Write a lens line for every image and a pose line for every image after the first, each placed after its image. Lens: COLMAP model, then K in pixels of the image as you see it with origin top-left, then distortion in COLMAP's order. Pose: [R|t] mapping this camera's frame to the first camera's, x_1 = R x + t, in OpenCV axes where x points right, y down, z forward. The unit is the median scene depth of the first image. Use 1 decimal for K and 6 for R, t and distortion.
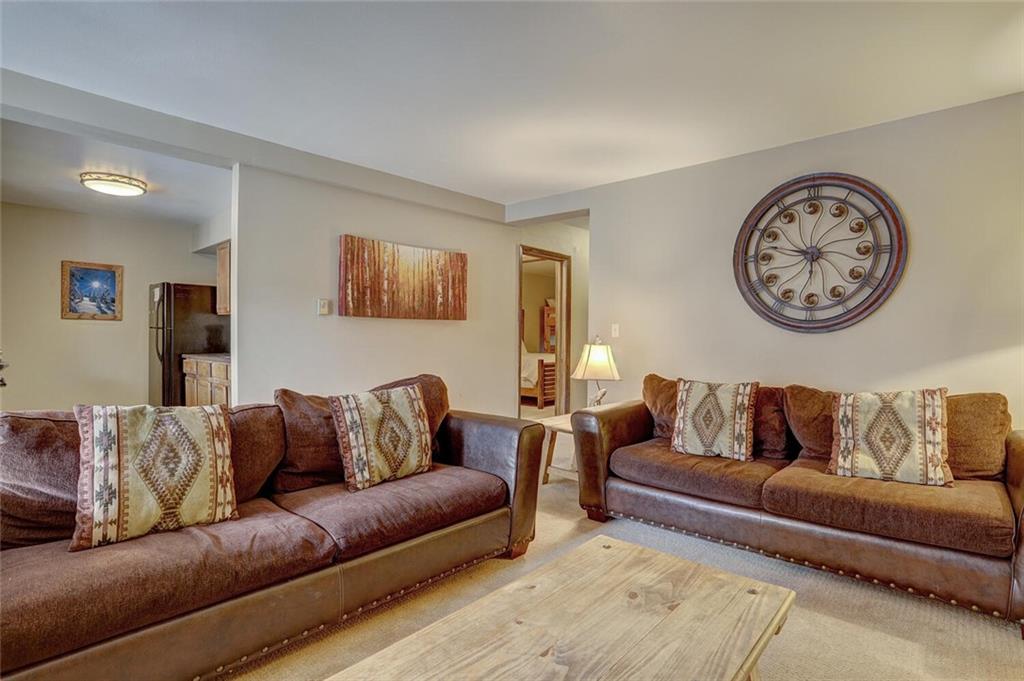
lens RADIAL K [[526.5, 0, 519.0], [0, 526.5, 338.0], [0, 0, 1]] dist [-0.049593, 0.016292]
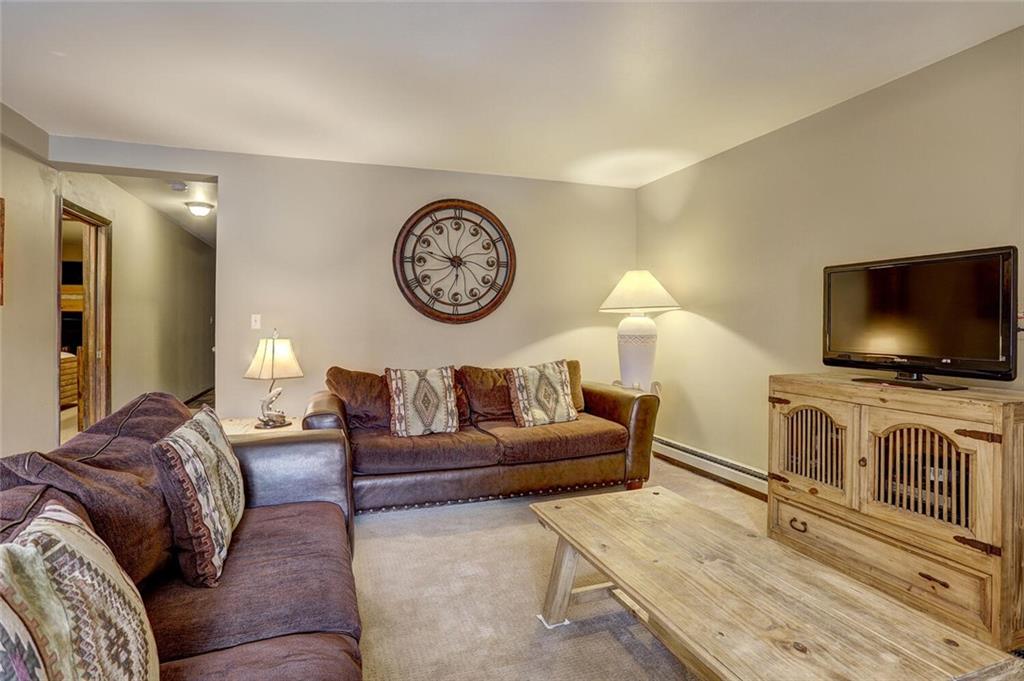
lens RADIAL K [[526.5, 0, 499.6], [0, 526.5, 323.8], [0, 0, 1]] dist [-0.049593, 0.016292]
pose [[0.473939, -0.008414, 0.880517, -0.545714], [0.005426, 0.999963, 0.006635, -0.019204], [-0.880541, 0.001634, 0.473968, 0.315309]]
